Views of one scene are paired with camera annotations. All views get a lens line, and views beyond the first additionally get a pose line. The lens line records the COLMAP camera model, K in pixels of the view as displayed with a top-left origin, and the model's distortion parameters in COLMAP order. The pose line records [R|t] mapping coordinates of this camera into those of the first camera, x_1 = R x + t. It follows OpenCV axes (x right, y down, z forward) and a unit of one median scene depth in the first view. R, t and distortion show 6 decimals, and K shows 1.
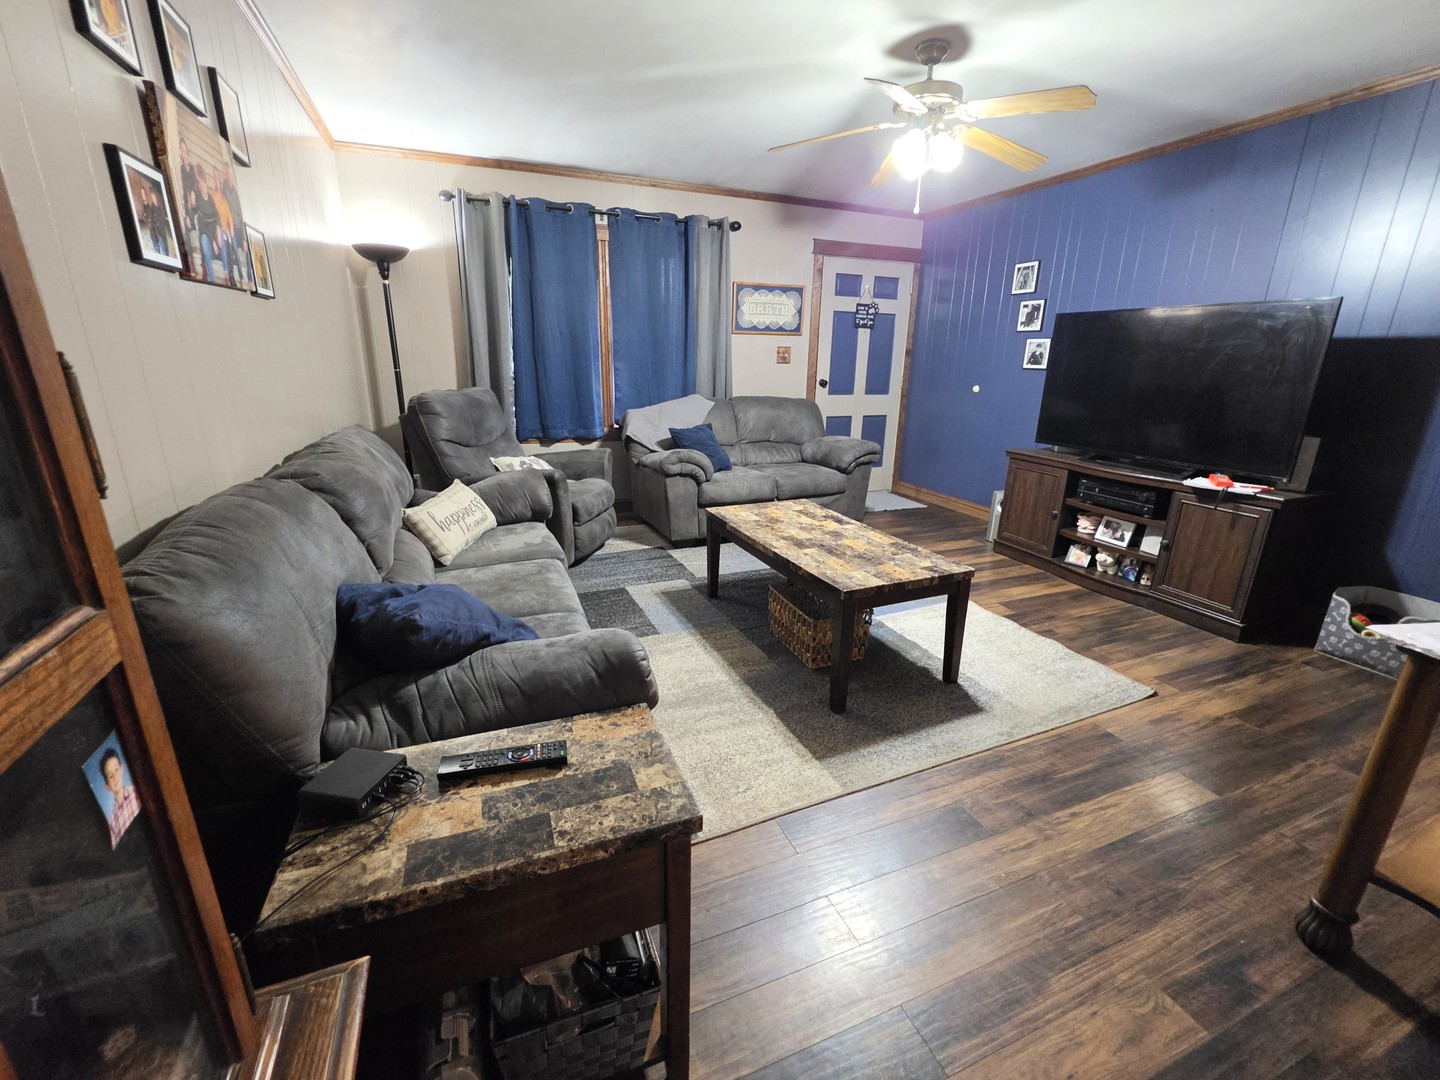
lens RADIAL K [[603.3, 0, 720.0], [0, 603.3, 540.0], [0, 0, 1]] dist [0.001676, 0.000126]
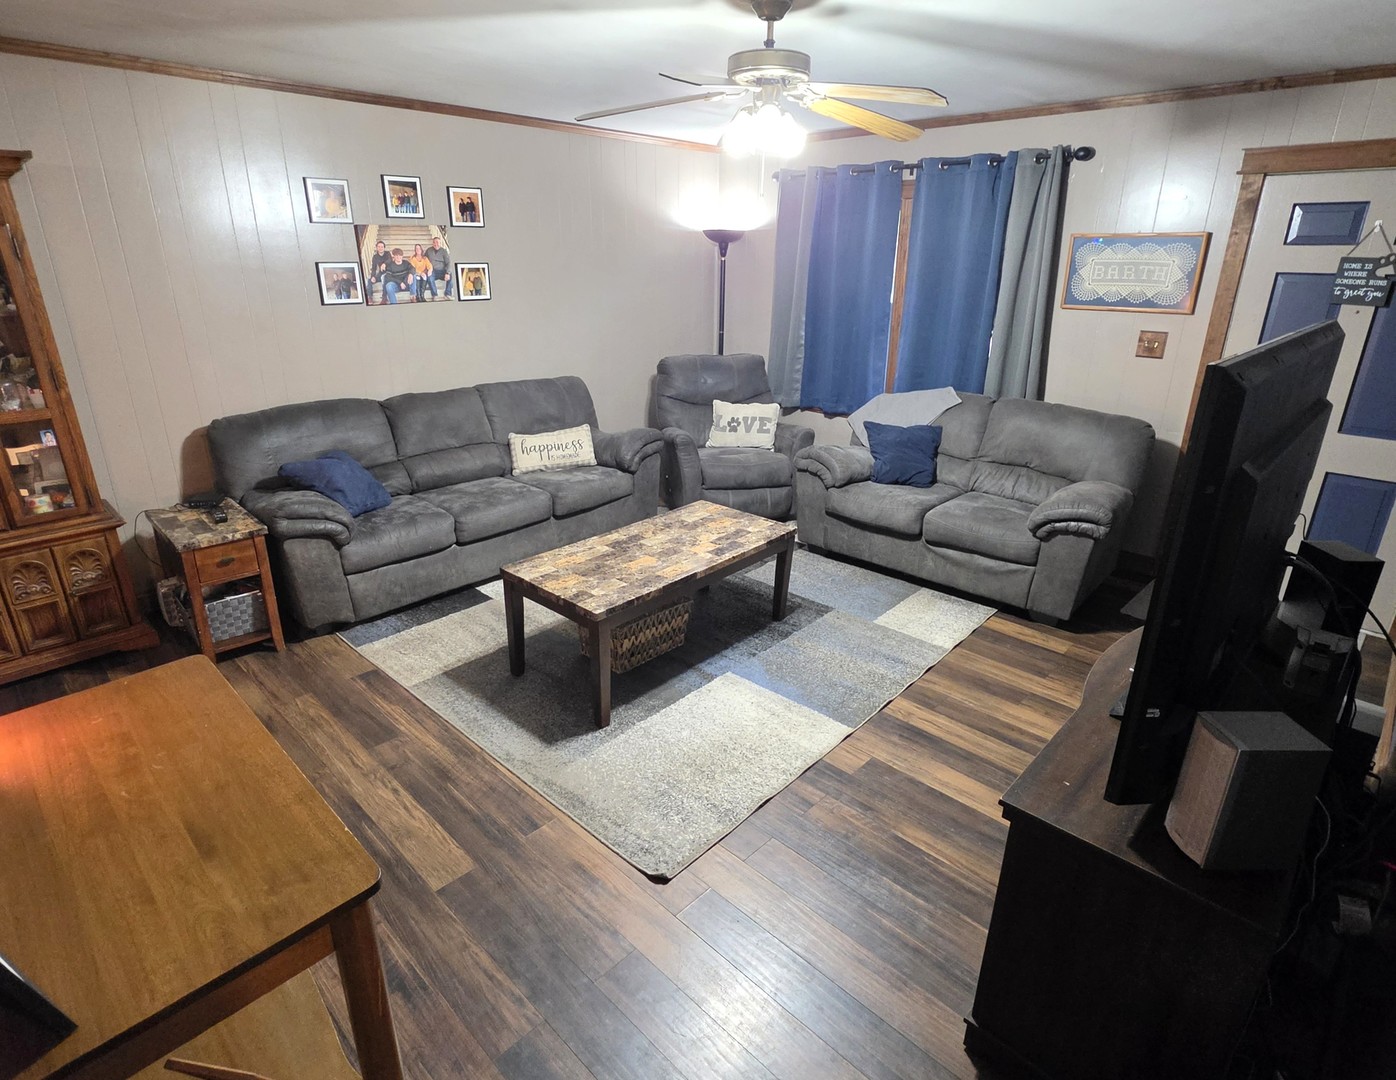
lens RADIAL K [[750.0, 0, 698.0], [0, 750.0, 540.0], [0, 0, 1]] dist [-0.012969, 0.000696]
pose [[0.394754, 0.311753, -0.864280, 0.783594], [-0.271226, 0.938294, 0.214570, -0.187651], [0.877841, 0.149713, 0.454951, 0.325805]]
